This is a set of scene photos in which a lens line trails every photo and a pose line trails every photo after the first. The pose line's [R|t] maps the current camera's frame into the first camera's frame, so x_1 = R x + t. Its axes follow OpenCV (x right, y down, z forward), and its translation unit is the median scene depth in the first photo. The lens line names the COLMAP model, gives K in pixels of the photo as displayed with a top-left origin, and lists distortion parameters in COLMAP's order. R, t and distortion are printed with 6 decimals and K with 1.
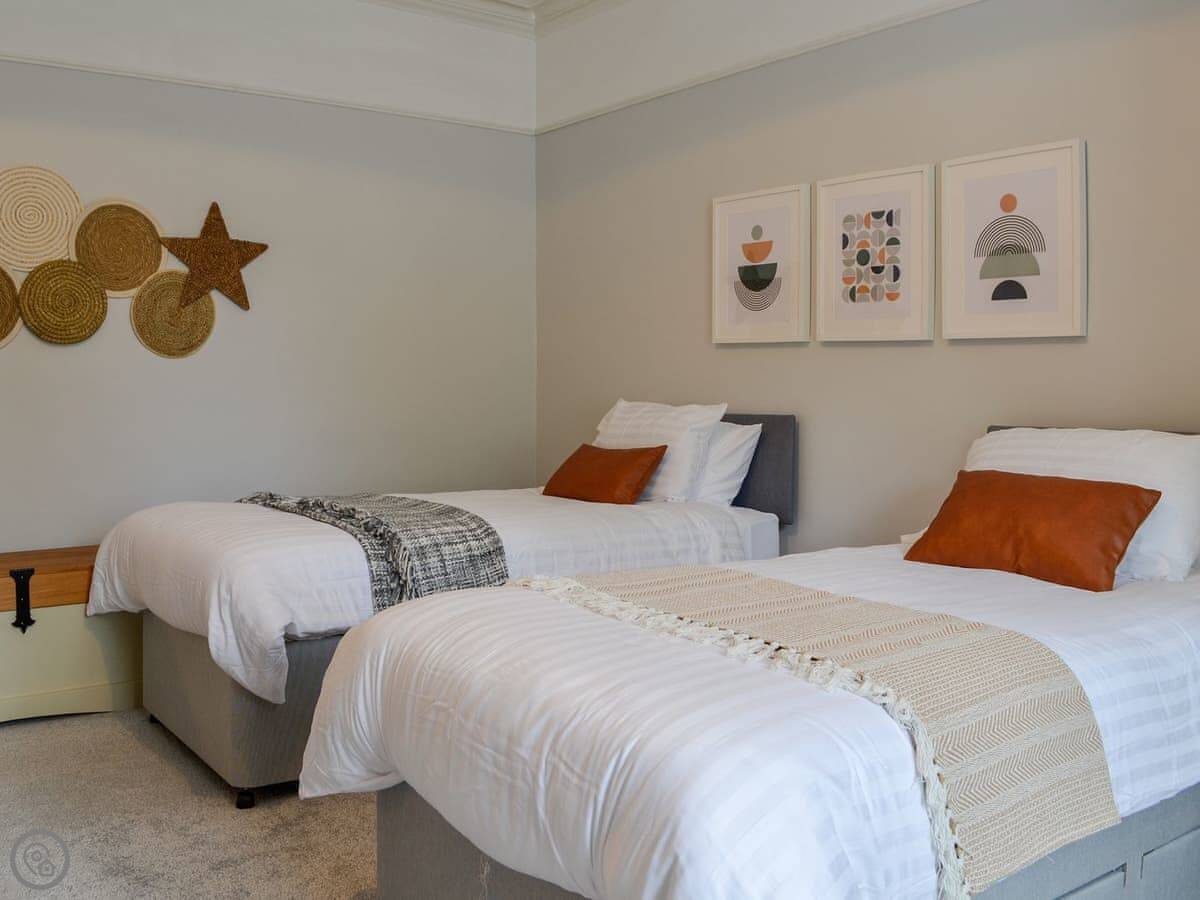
lens RADIAL K [[1150.2, 0, 600.7], [0, 1150.2, 448.0], [0, 0, 1]] dist [-0.052851, 0.000000]
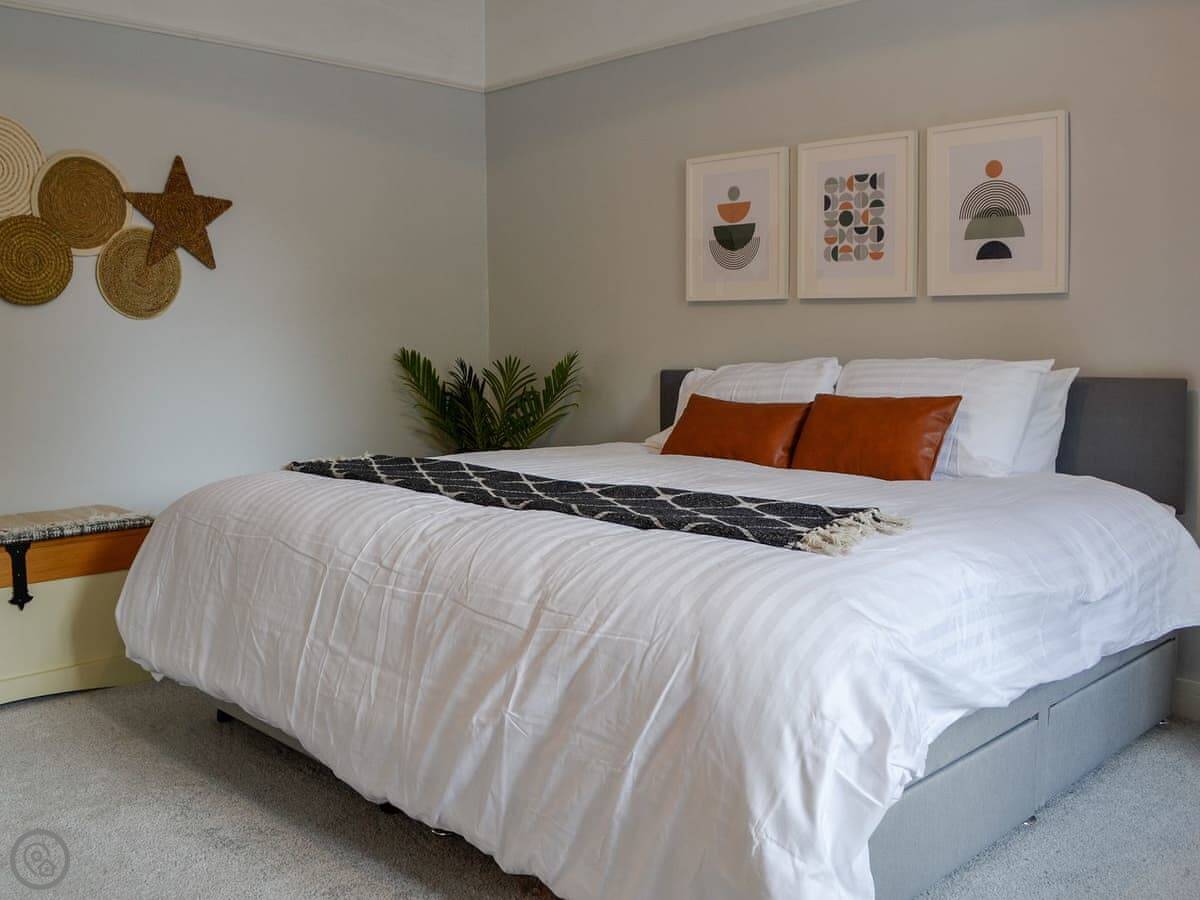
lens RADIAL K [[1150.2, 0, 598.5], [0, 1150.2, 450.4], [0, 0, 1]] dist [-0.052851, 0.000000]
pose [[0.987387, -0.023978, 0.156501, -0.156038], [0.018436, 0.999154, 0.036768, 0.003200], [-0.157250, -0.033419, 0.986993, -0.007618]]
